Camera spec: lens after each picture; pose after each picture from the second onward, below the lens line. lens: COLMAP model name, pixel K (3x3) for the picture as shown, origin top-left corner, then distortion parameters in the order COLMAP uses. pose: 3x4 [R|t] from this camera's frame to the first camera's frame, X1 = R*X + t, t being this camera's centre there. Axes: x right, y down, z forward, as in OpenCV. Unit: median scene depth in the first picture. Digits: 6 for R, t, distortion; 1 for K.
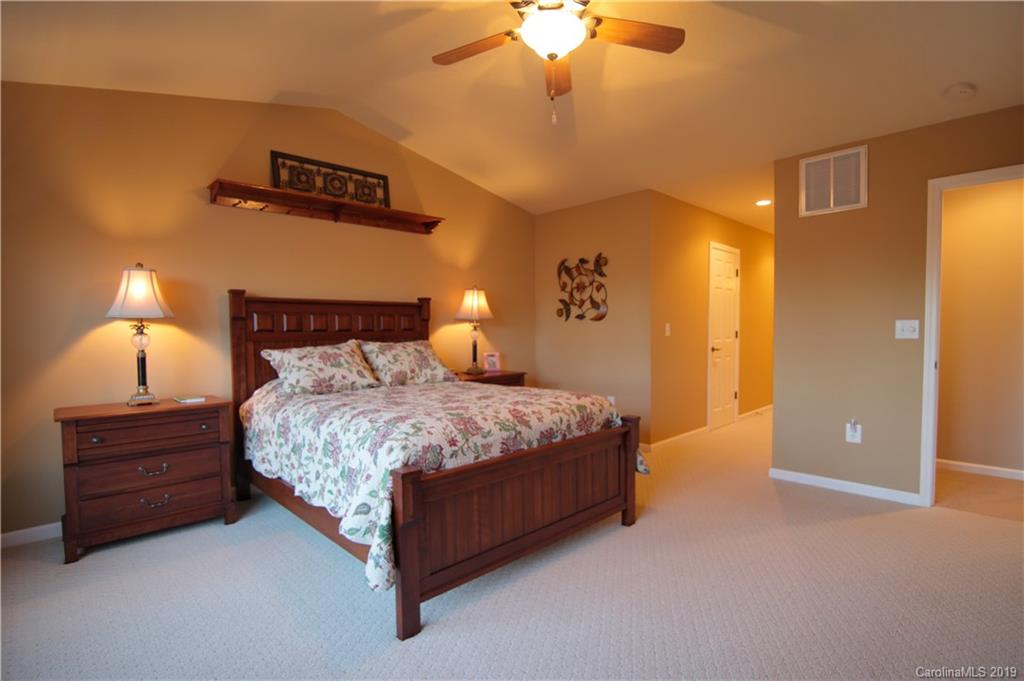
lens RADIAL K [[504.4, 0, 512.0], [0, 504.4, 340.5], [0, 0, 1]] dist [-0.020604, -0.000058]
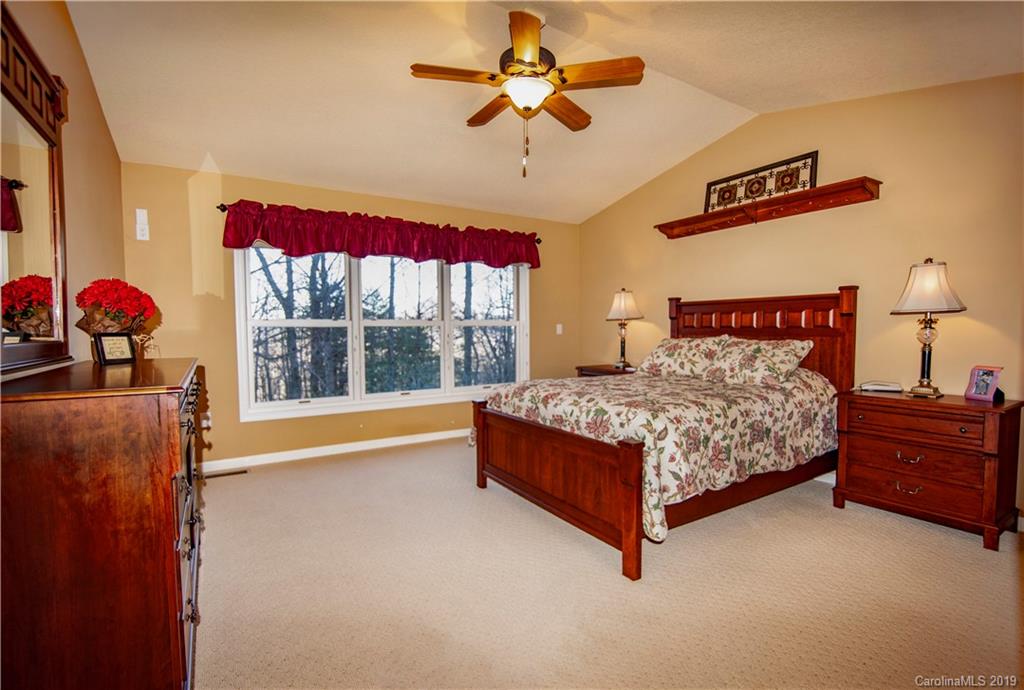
lens RADIAL K [[464.0, 0, 512.0], [0, 464.0, 345.0], [0, 0, 1]] dist [-0.000568, -0.000138]
pose [[-0.207355, 0.048672, -0.977054, 0.870270], [-0.019509, 0.998357, 0.053874, -0.030363], [0.978071, 0.030233, -0.206064, 0.864155]]
